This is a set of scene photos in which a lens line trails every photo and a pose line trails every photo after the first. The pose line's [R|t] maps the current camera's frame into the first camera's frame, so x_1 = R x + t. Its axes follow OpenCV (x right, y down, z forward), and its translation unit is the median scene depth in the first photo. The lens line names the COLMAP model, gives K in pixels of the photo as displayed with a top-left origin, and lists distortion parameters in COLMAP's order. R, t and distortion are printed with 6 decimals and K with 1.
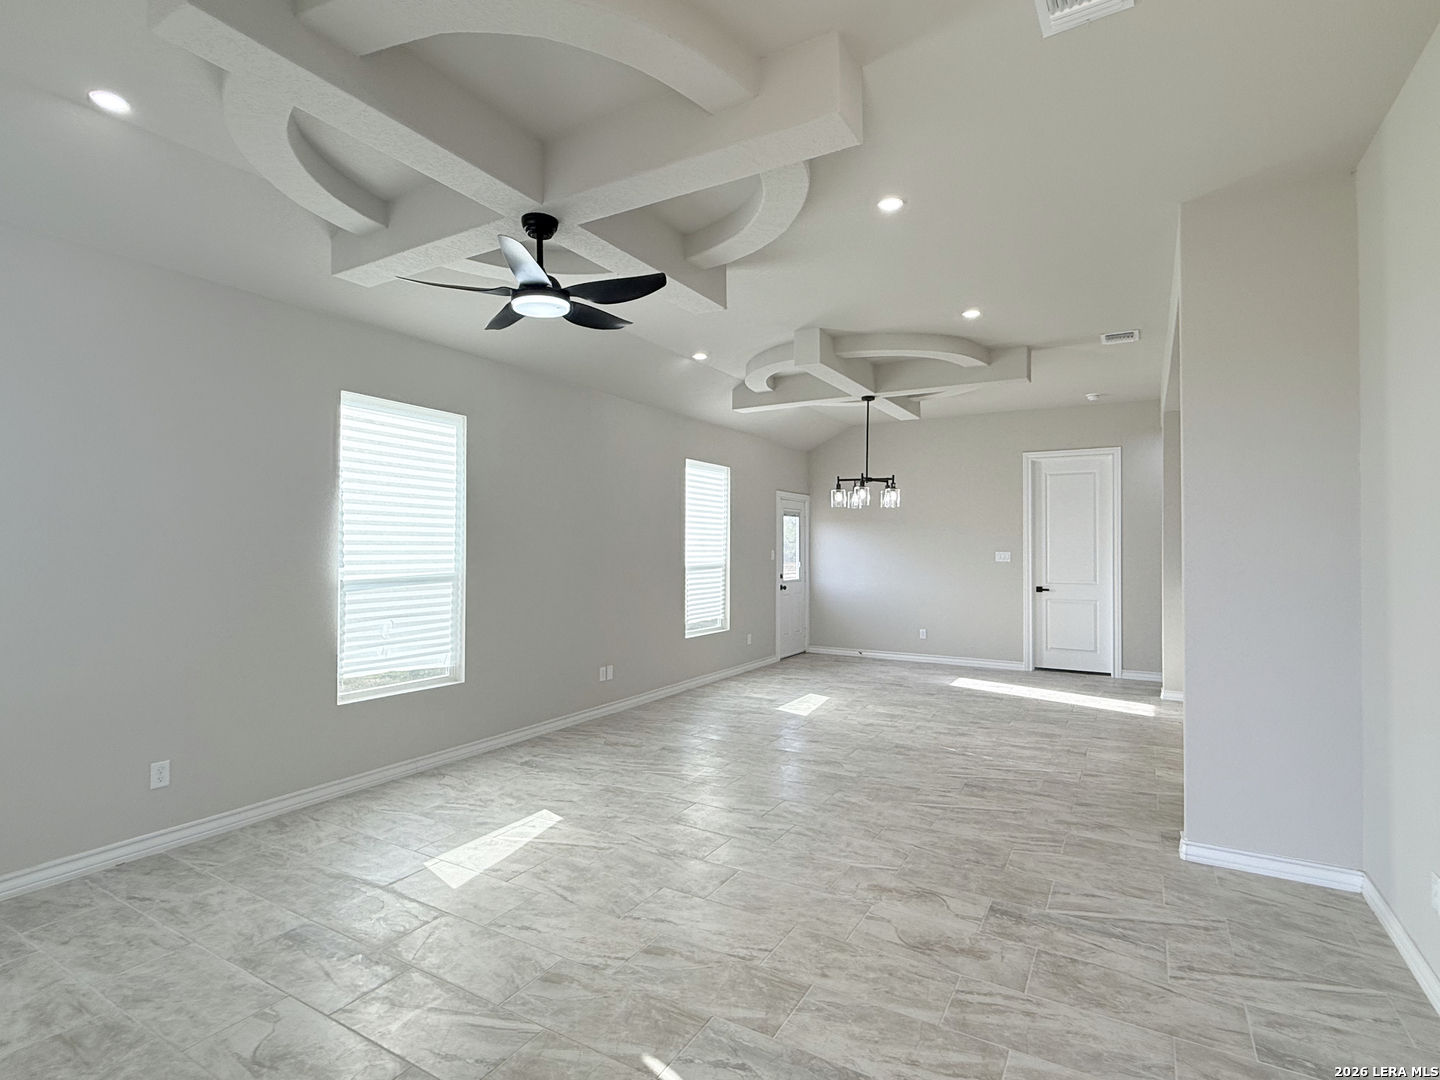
lens RADIAL K [[723.7, 0, 723.2], [0, 723.7, 540.5], [0, 0, 1]] dist [-0.002477, -0.000635]
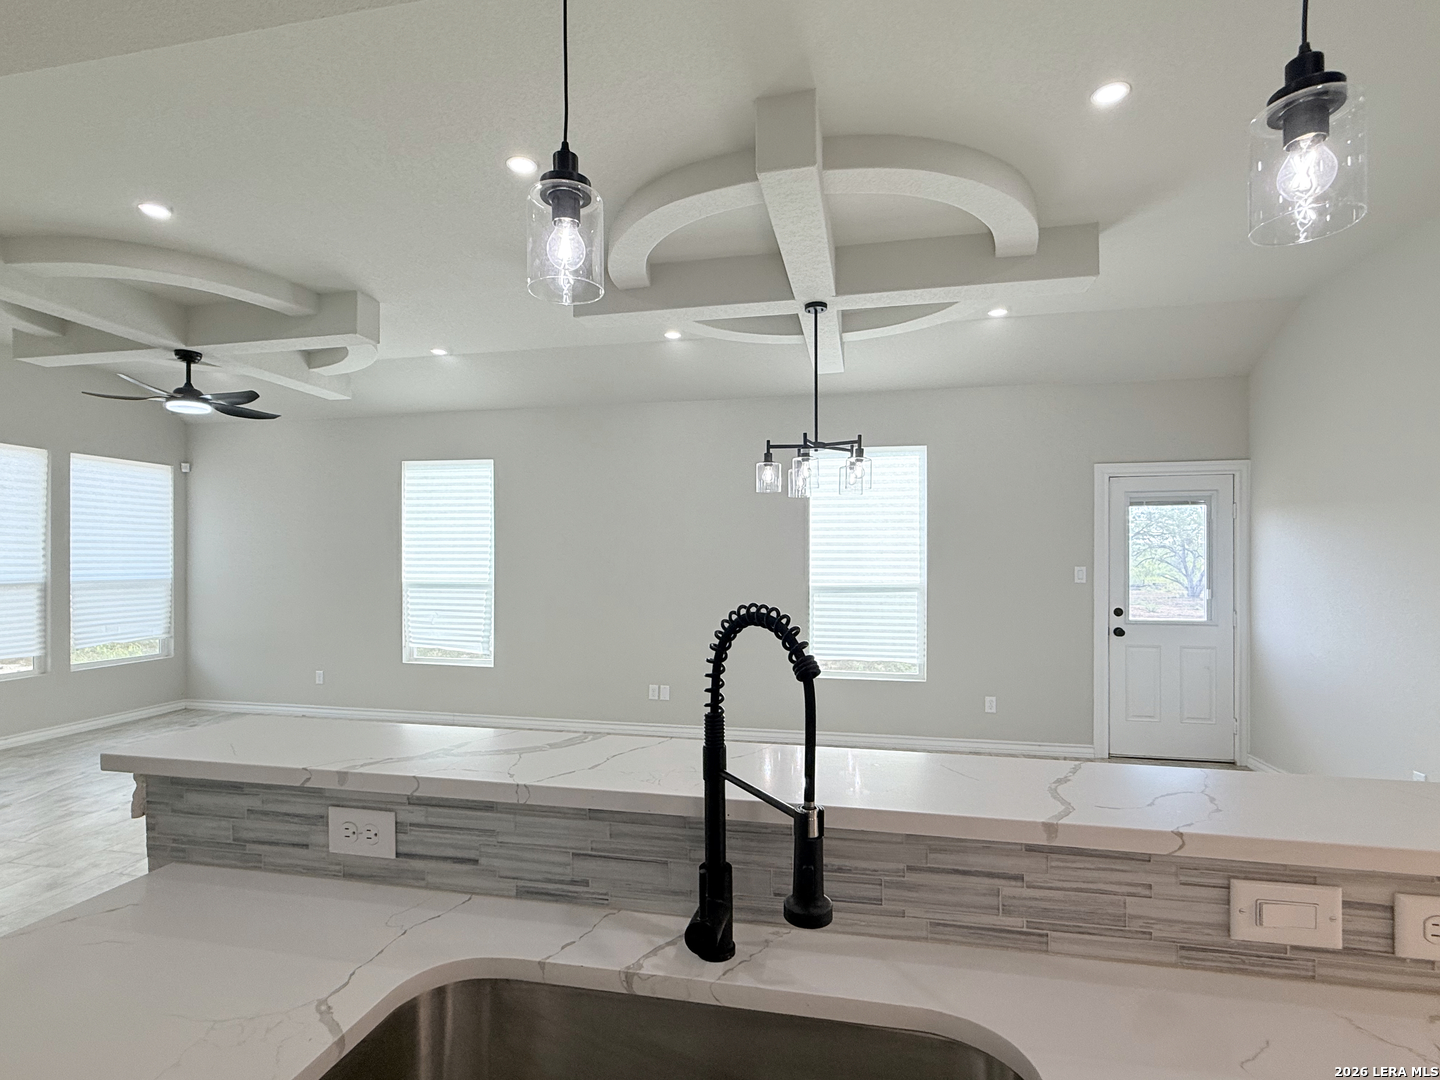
lens RADIAL K [[706.8, 0, 709.0], [0, 706.8, 563.6], [0, 0, 1]] dist [-0.010197, 0.008781]
pose [[0.313491, -0.001858, -0.949589, 1.081237], [0.009112, 0.999958, 0.001052, 0.016200], [0.949547, -0.008983, 0.313495, 1.102275]]
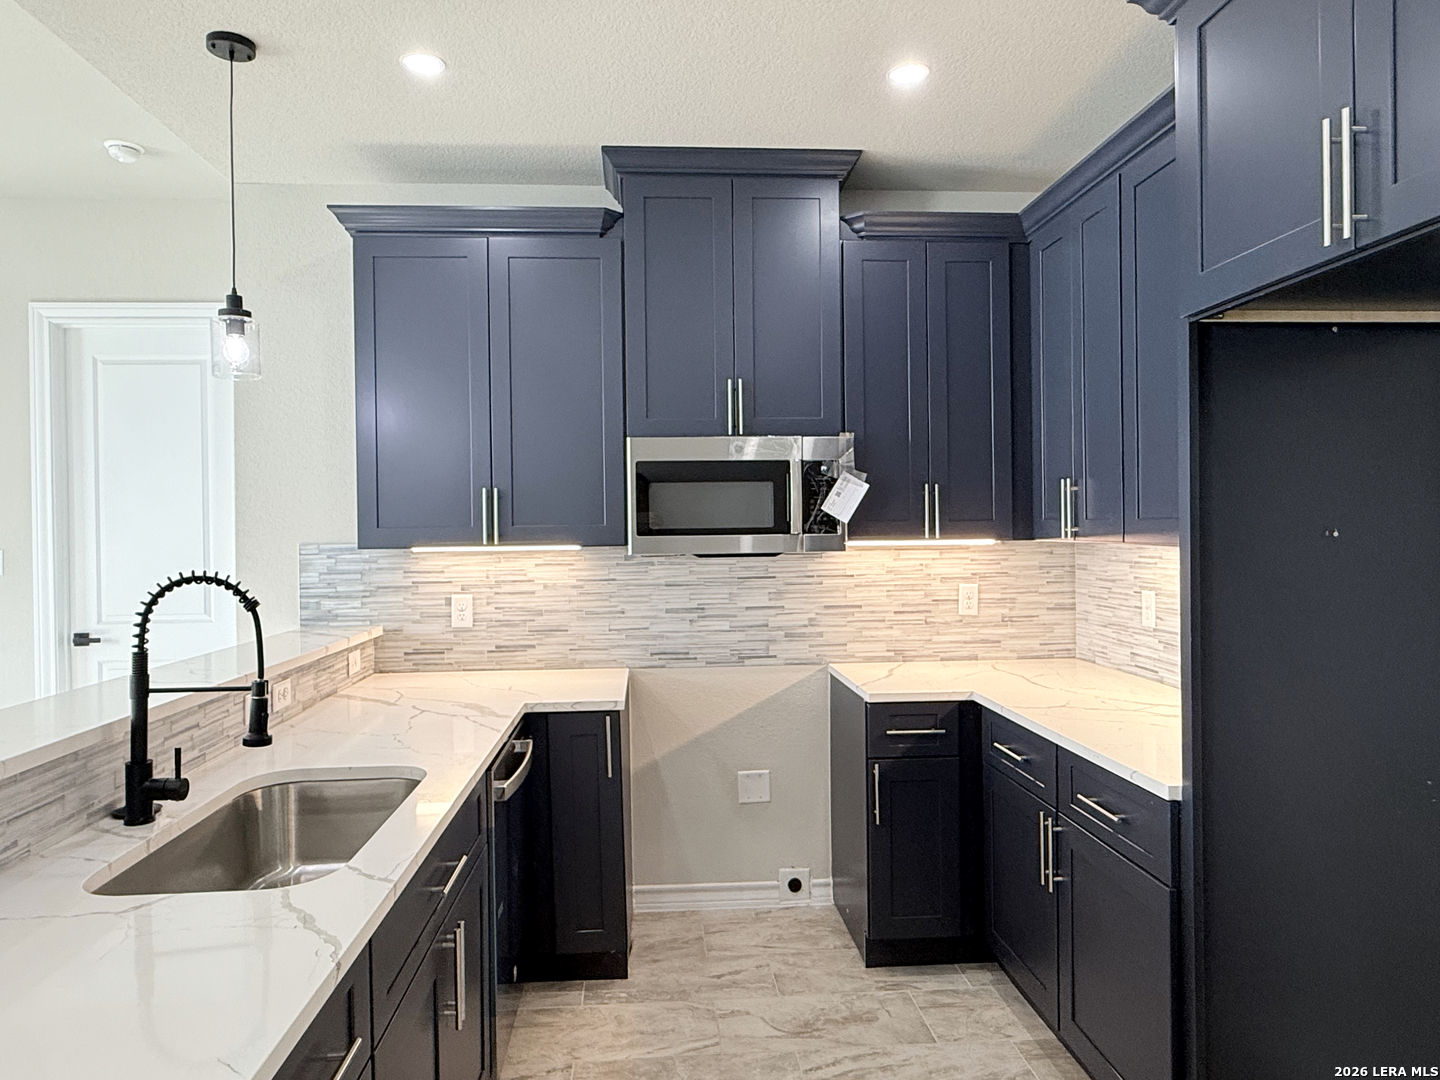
lens RADIAL K [[968.5, 0, 712.3], [0, 968.5, 528.1], [0, 0, 1]] dist [0.010249, -0.000830]
pose [[0.833209, -0.017755, 0.552674, 0.847987], [0.014613, 0.999842, 0.010090, 0.007938], [-0.552766, -0.000330, 0.833337, 0.676475]]
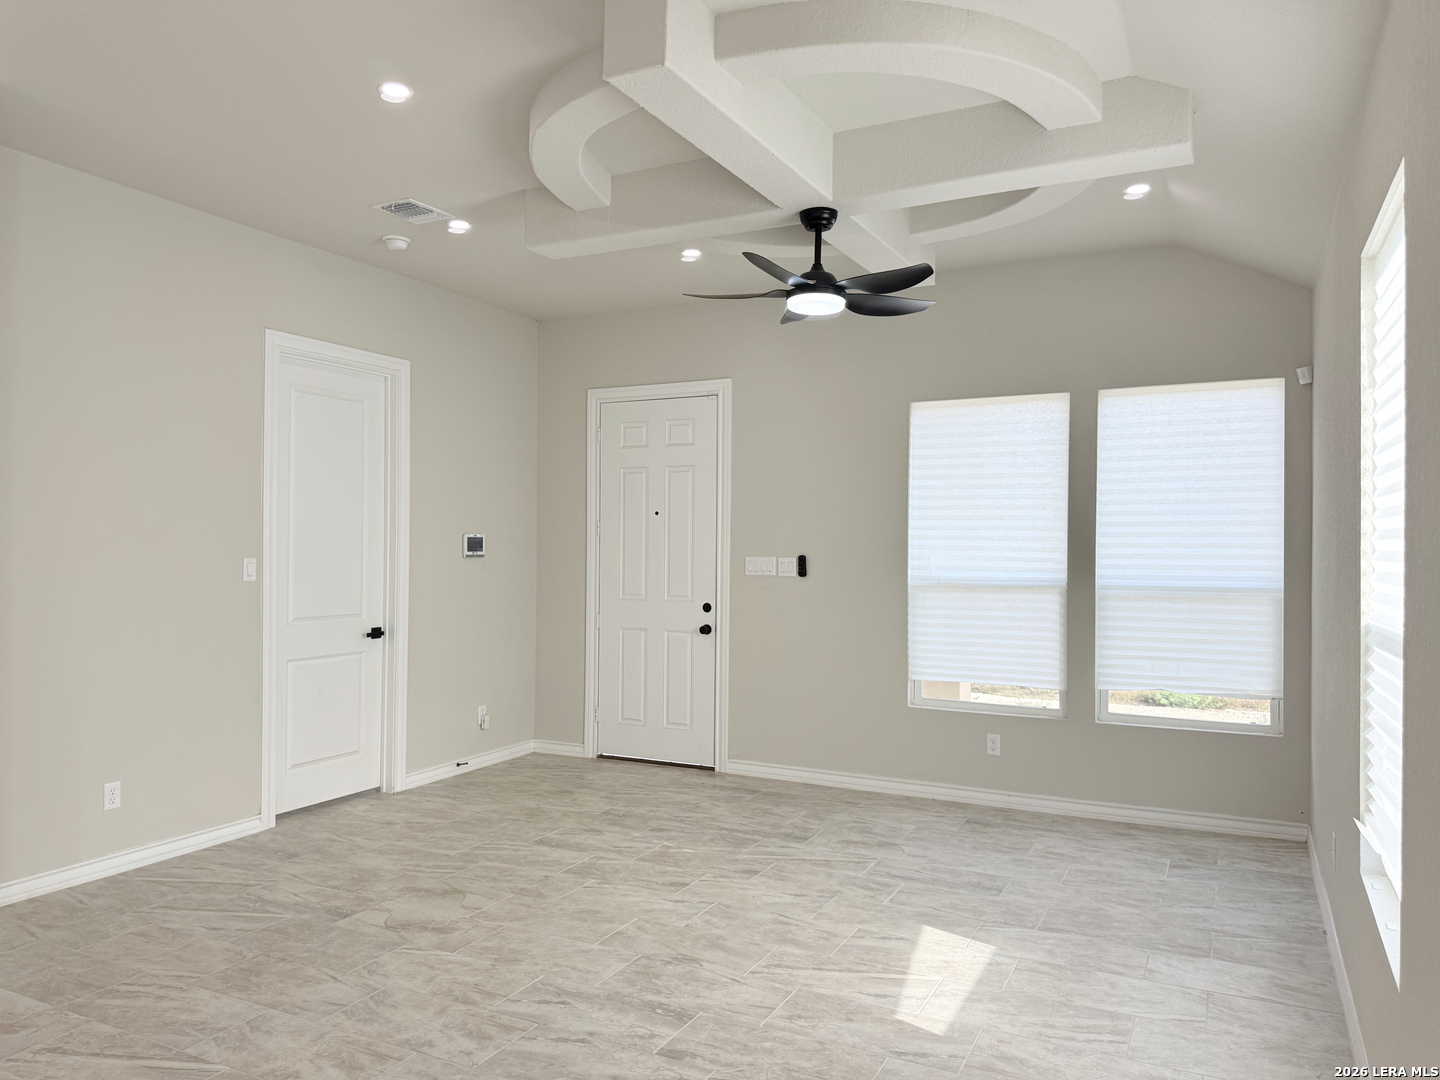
lens RADIAL K [[1011.0, 0, 714.0], [0, 1011.0, 544.4], [0, 0, 1]] dist [0.075029, -0.100746]
pose [[-0.998696, -0.010780, -0.049909, -0.037071], [-0.010266, 0.999892, -0.010527, 0.007051], [0.050017, -0.010000, -0.998698, 1.628387]]
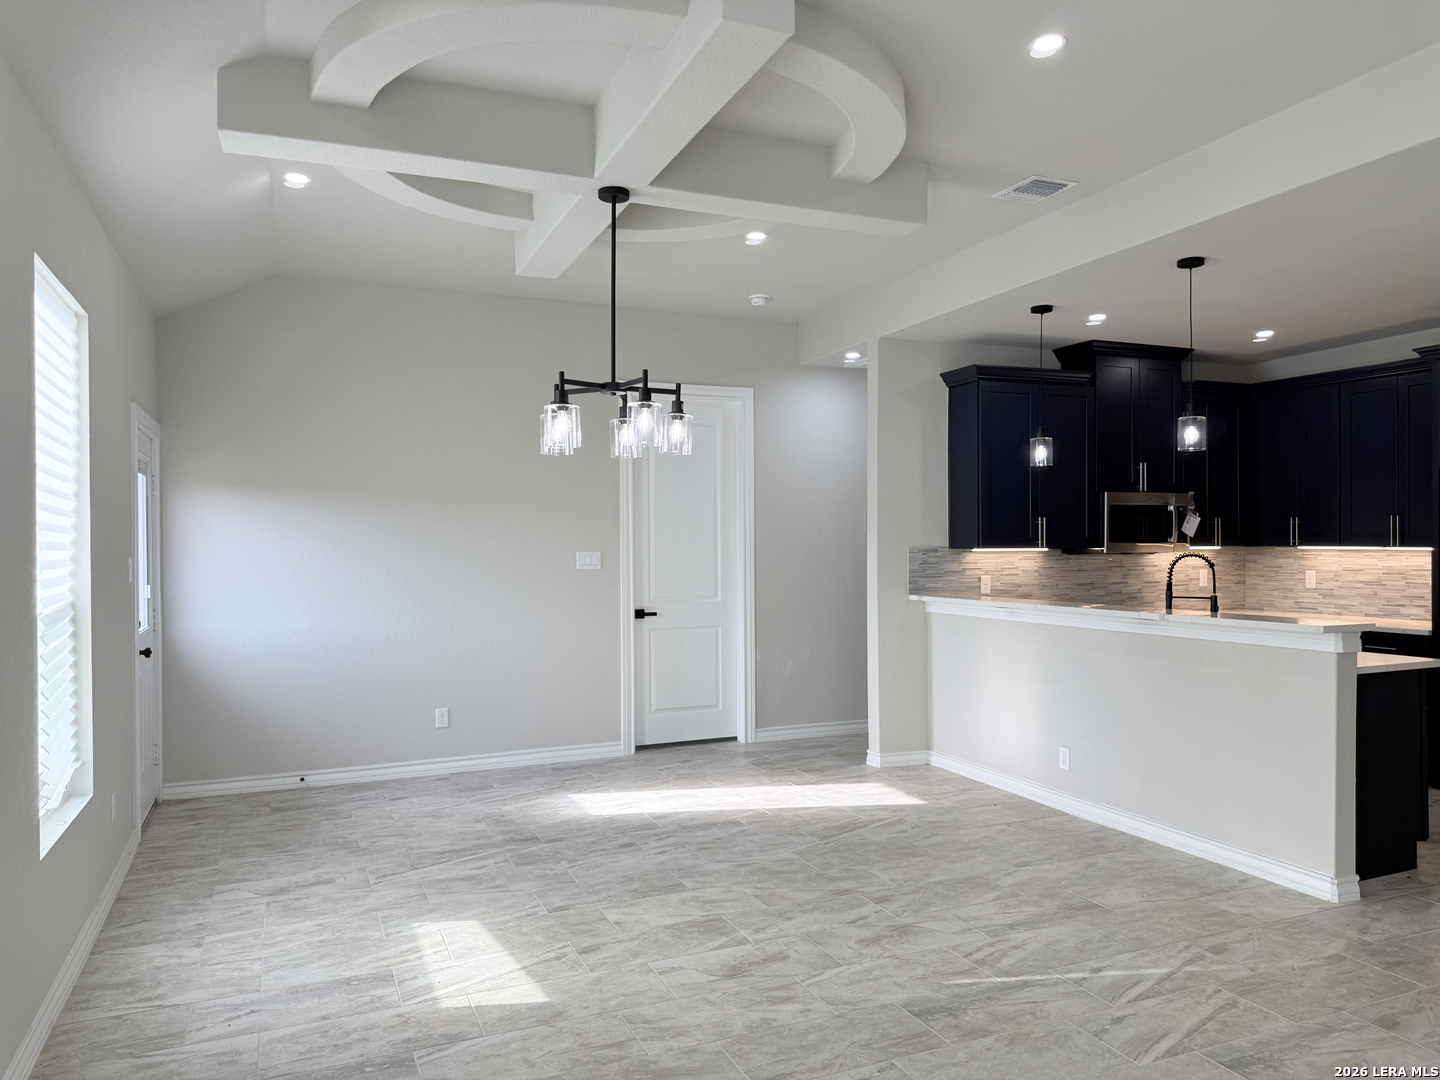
lens RADIAL K [[1011.0, 0, 714.0], [0, 1011.0, 544.4], [0, 0, 1]] dist [0.075029, -0.100746]
pose [[0.599830, -0.010737, 0.800055, -0.369625], [0.003845, 0.999937, 0.010537, 0.004405], [-0.800118, -0.003244, 0.599834, 0.889644]]
